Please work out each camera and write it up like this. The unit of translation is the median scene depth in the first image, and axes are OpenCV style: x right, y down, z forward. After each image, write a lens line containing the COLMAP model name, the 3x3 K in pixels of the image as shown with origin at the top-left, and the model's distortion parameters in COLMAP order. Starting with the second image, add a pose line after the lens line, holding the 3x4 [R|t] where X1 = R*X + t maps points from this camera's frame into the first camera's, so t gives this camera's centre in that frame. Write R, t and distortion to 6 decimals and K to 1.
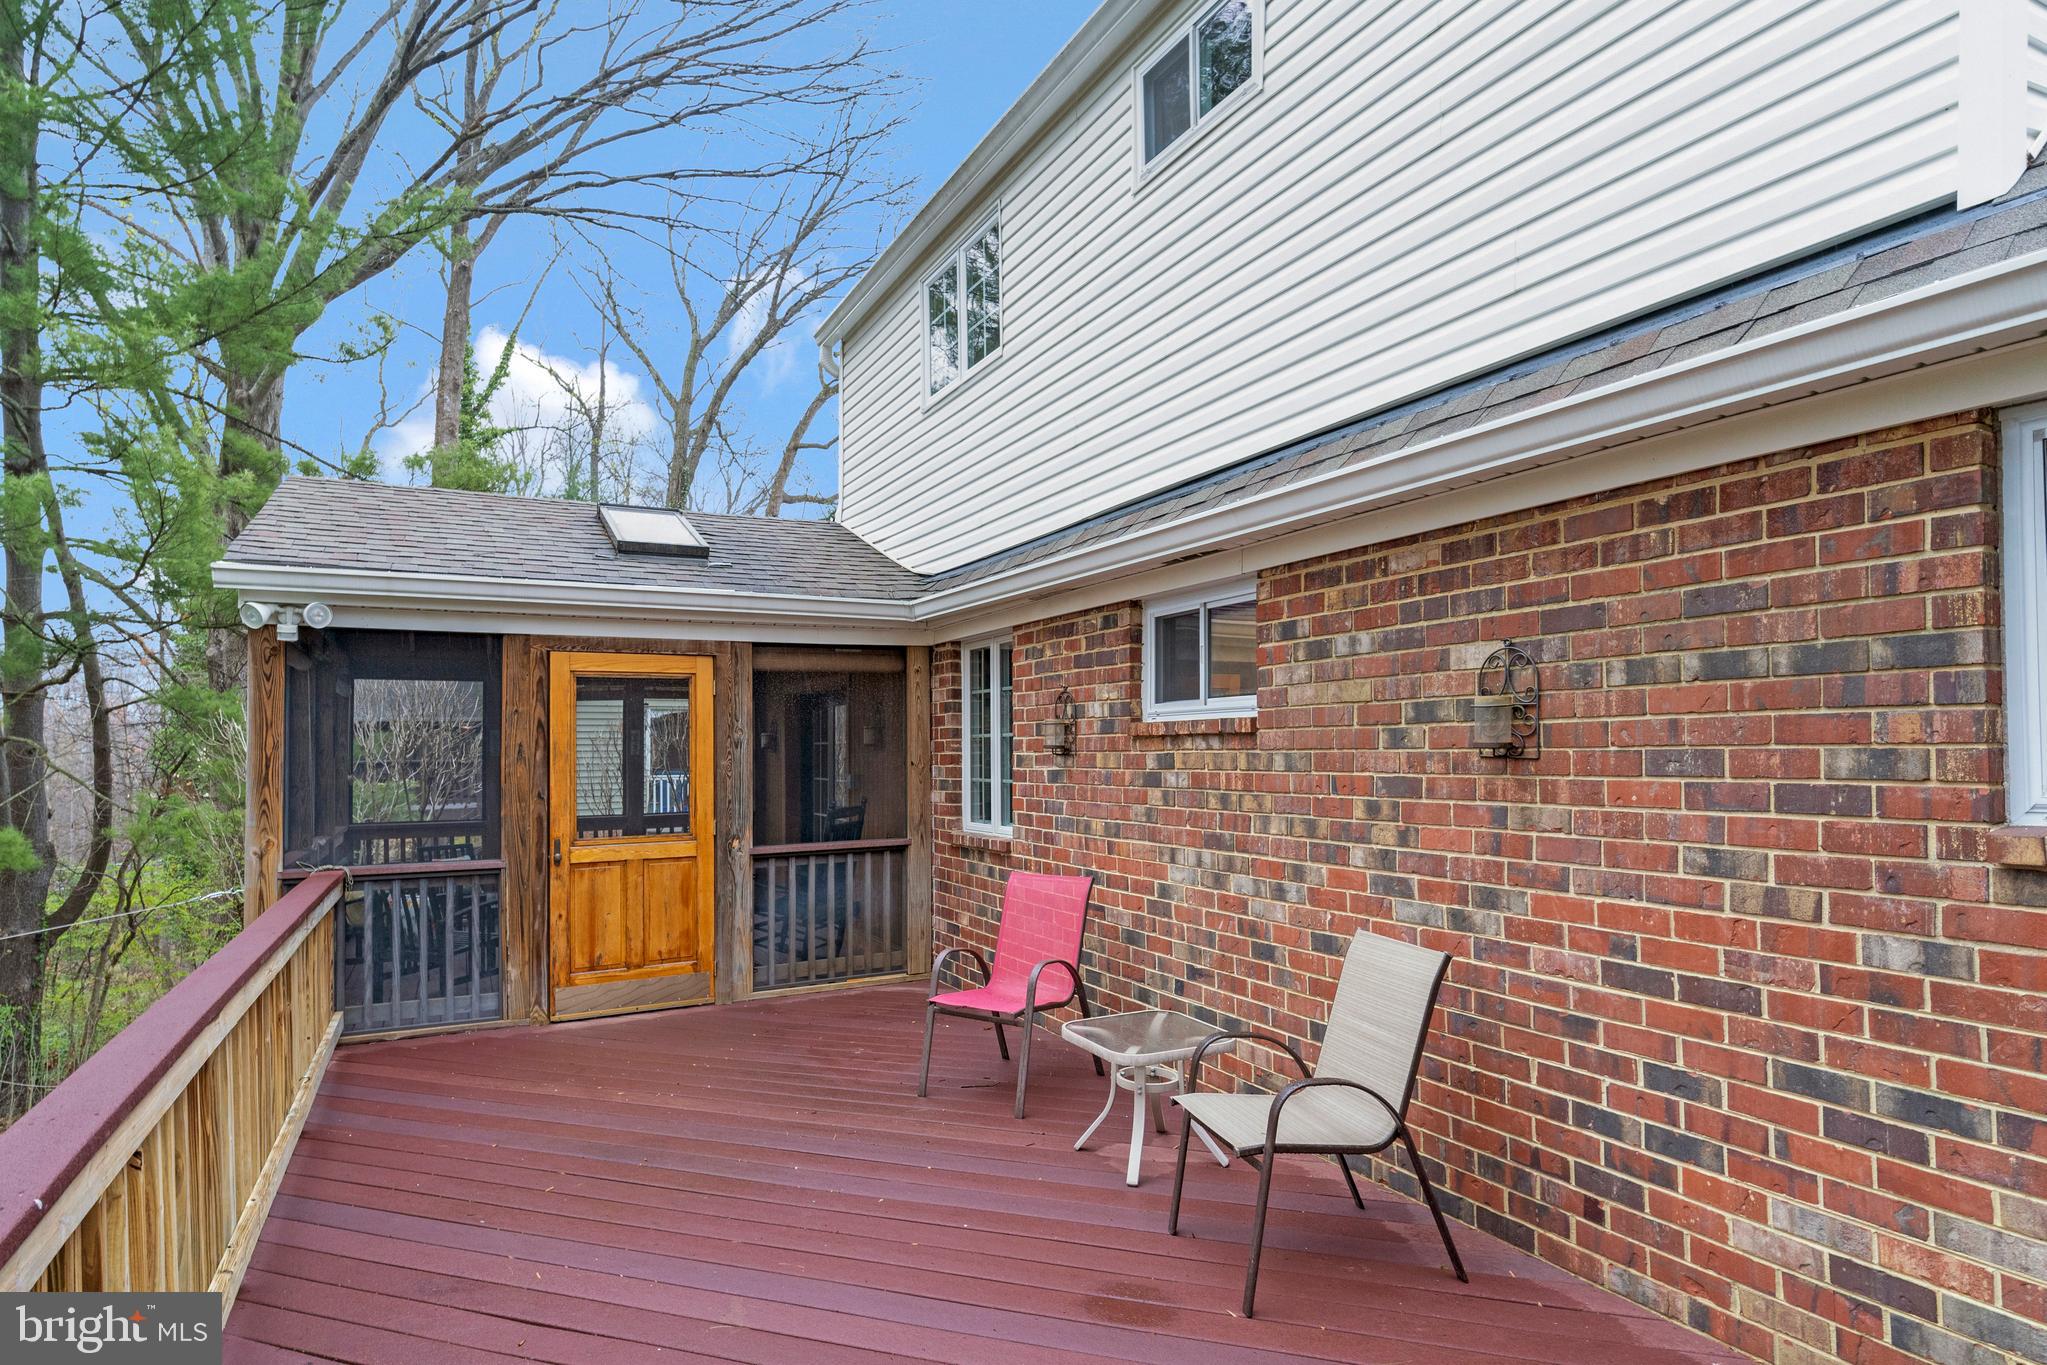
lens RADIAL K [[1112.1, 0, 1006.3], [0, 1112.1, 722.0], [0, 0, 1]] dist [-0.000386, -0.000725]
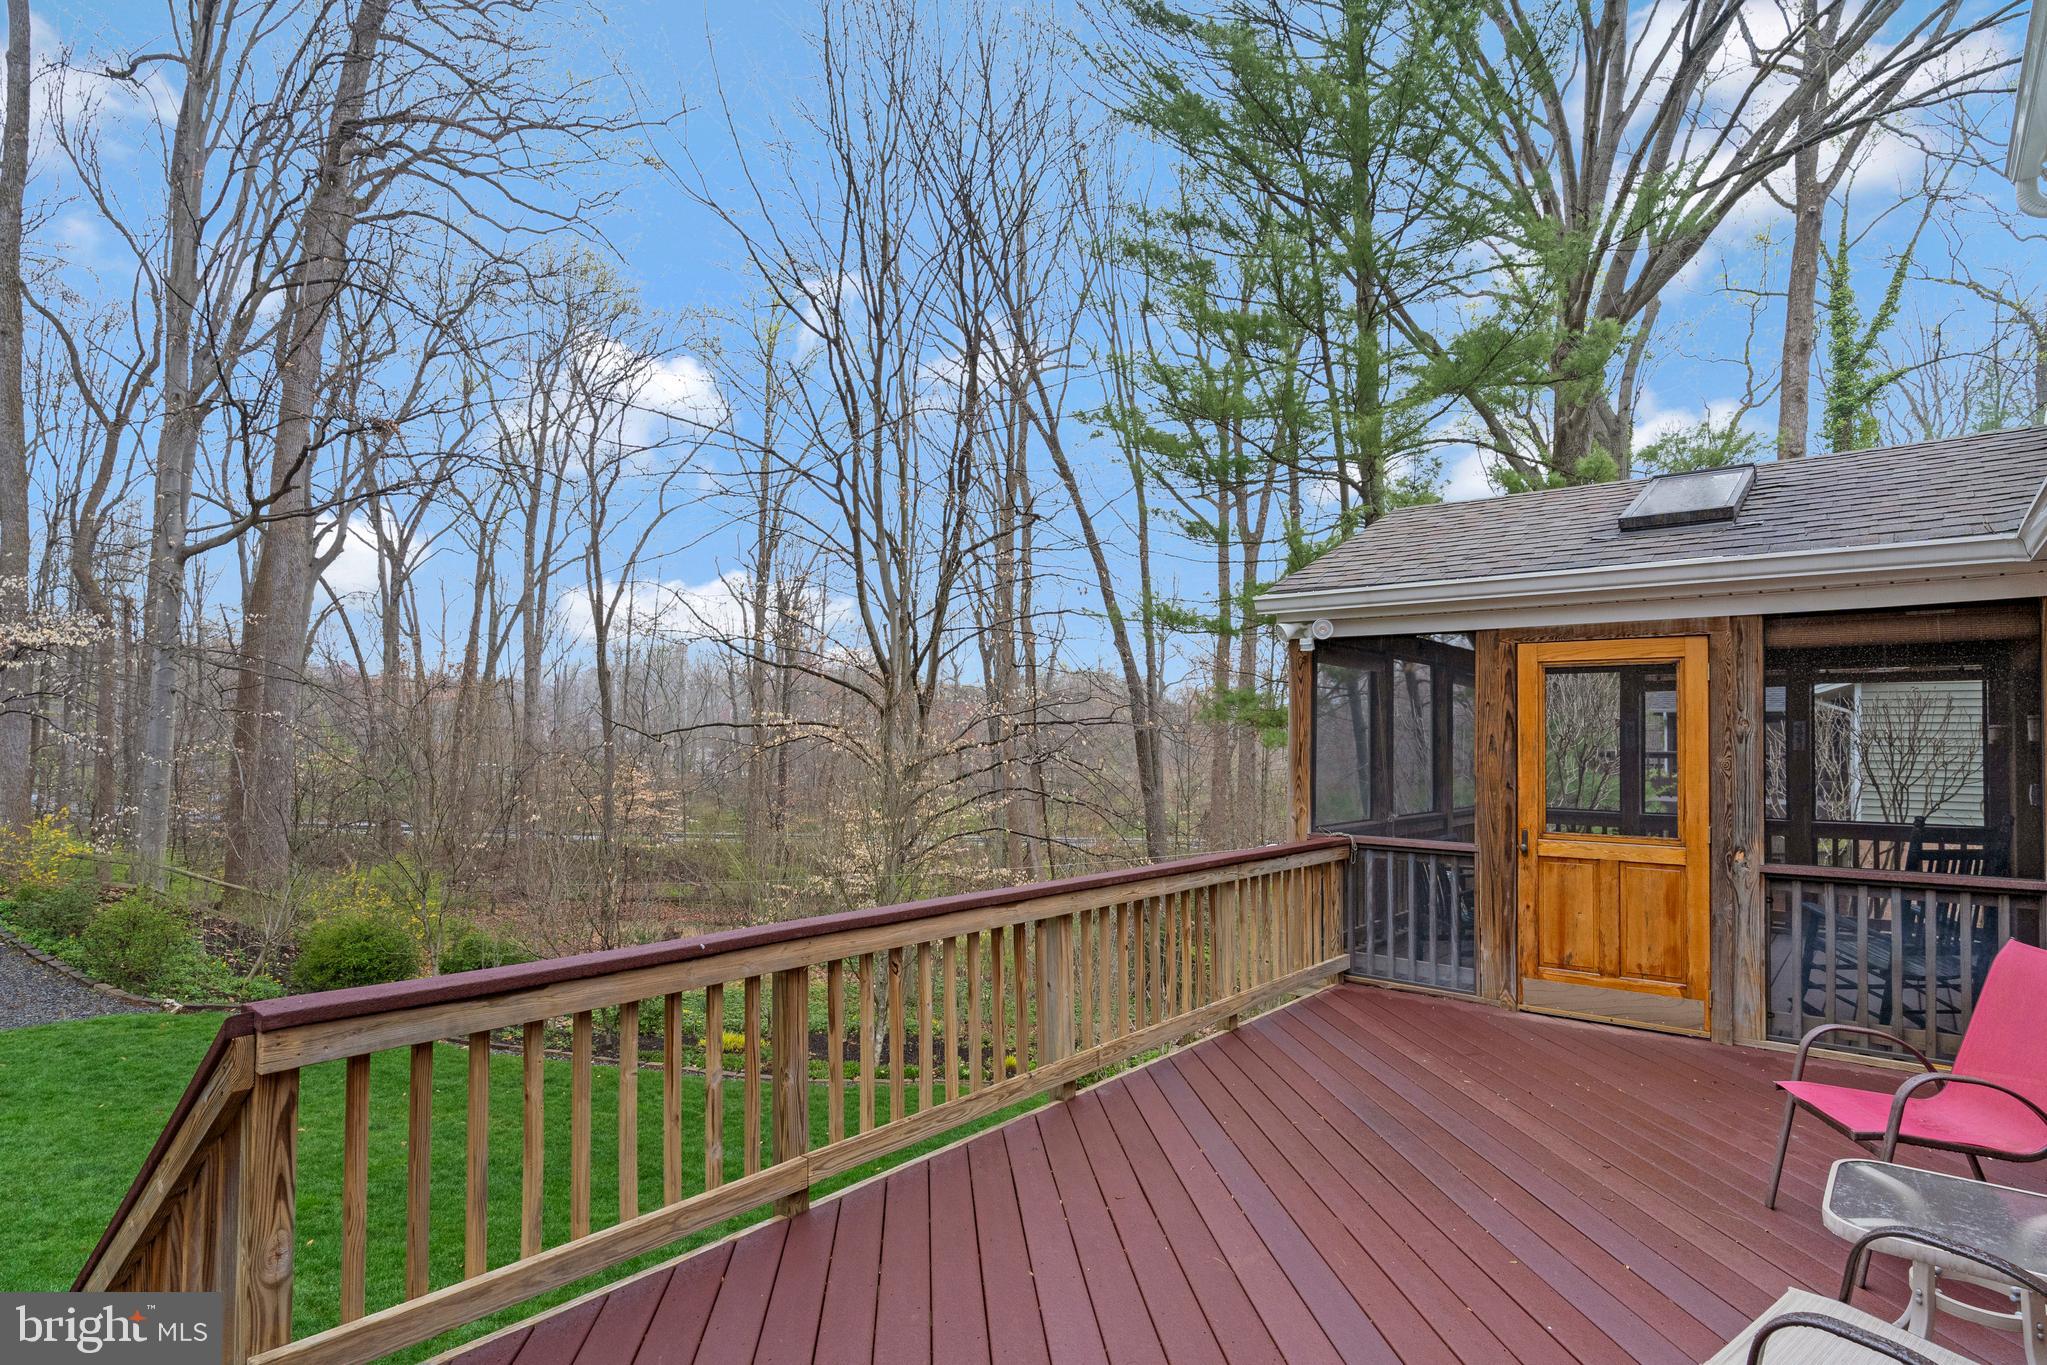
lens RADIAL K [[1073.4, 0, 996.2], [0, 1073.4, 719.7], [0, 0, 1]] dist [-0.006637, 0.000815]
pose [[0.377722, -0.001397, -0.925918, 0.307304], [0.008062, 0.999966, 0.001780, -0.000039], [0.925884, -0.008137, 0.377720, 0.186362]]
